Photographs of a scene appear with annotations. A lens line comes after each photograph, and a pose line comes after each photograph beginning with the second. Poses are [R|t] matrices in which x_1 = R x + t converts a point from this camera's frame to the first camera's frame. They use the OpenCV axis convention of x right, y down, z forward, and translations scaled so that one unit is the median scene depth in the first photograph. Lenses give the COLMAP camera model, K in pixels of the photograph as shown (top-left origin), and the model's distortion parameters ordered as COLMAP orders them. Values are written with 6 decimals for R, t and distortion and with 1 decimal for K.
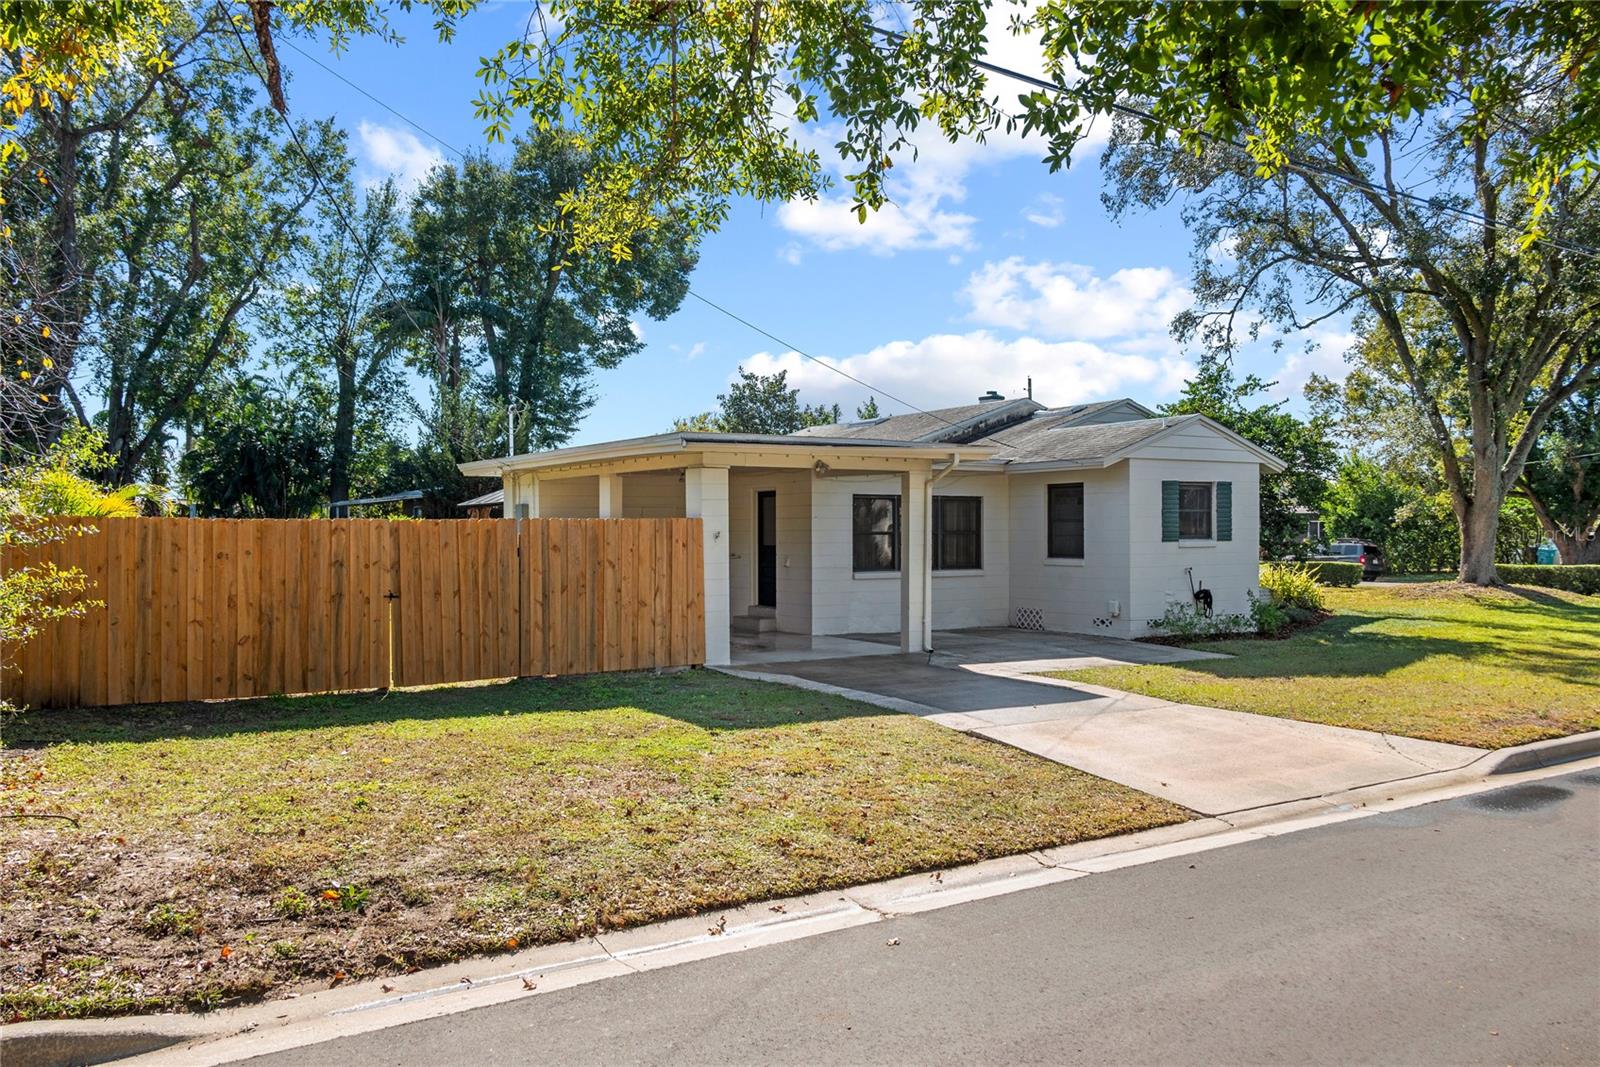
lens RADIAL K [[1231.9, 0, 800.9], [0, 1231.9, 535.8], [0, 0, 1]] dist [0.047180, 0.000290]
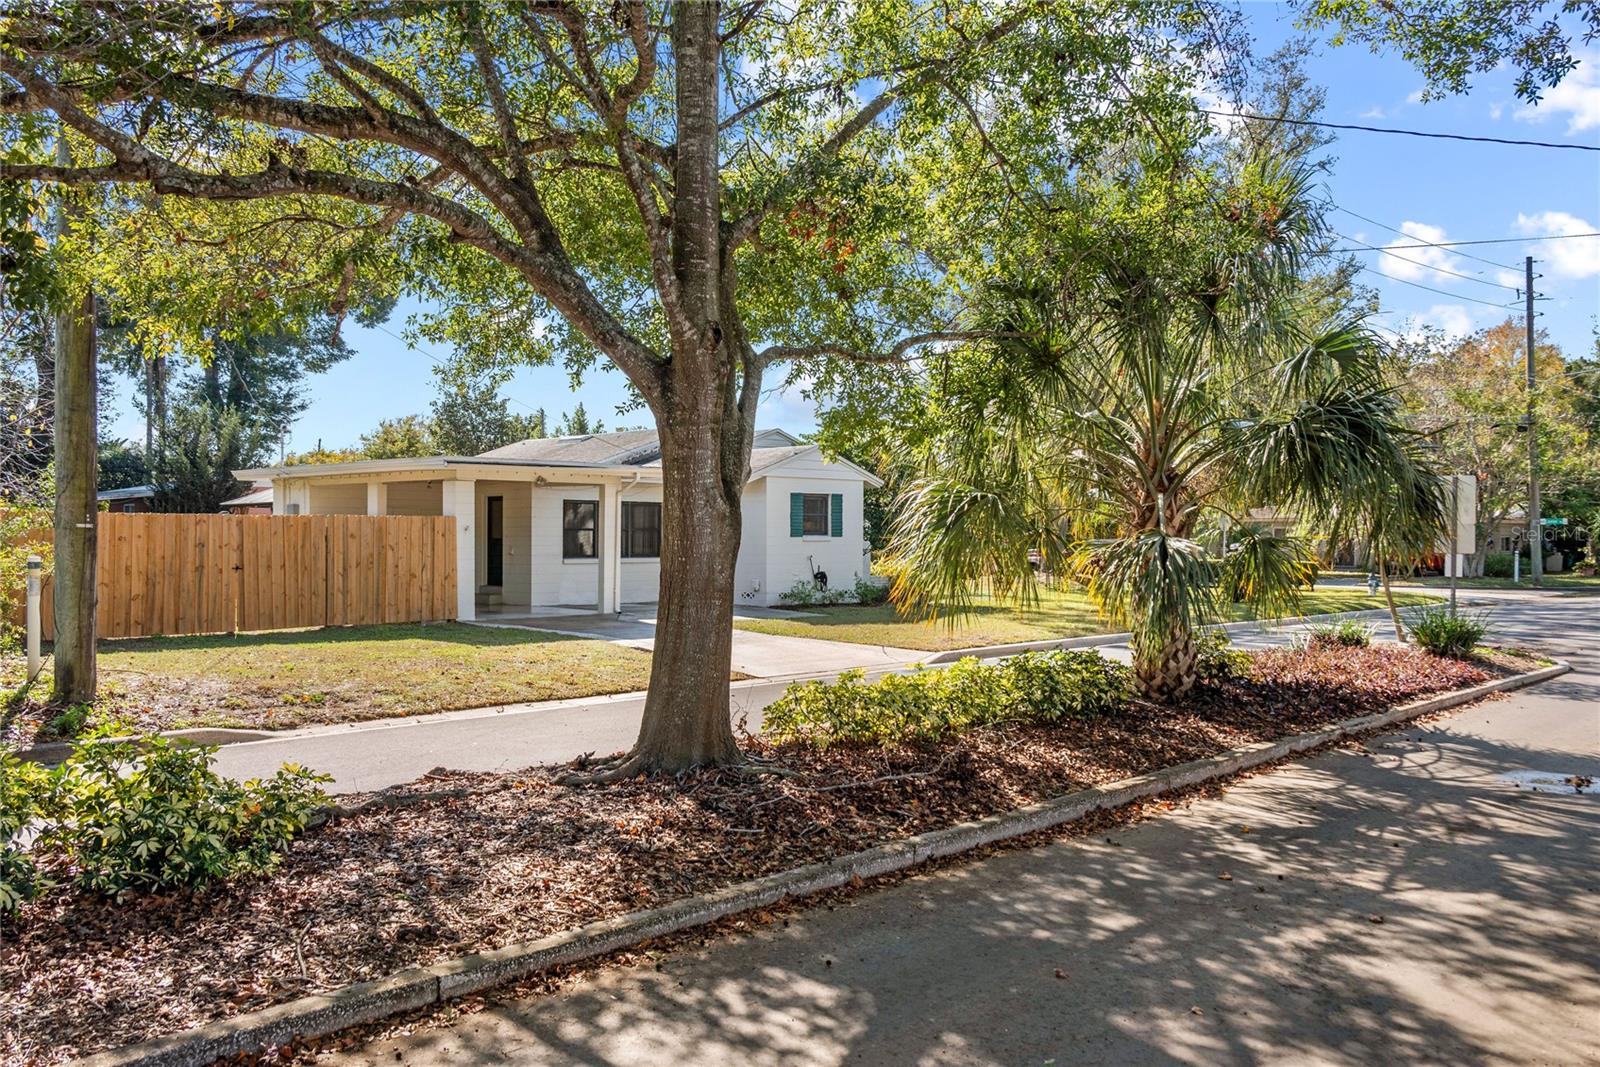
lens RADIAL K [[1264.6, 0, 804.7], [0, 1264.6, 535.6], [0, 0, 1]] dist [0.007870, -0.001326]
pose [[0.972476, 0.005703, 0.232935, -0.021458], [-0.004941, 0.999980, -0.003854, 0.008718], [-0.232953, 0.002597, 0.972485, -0.379342]]
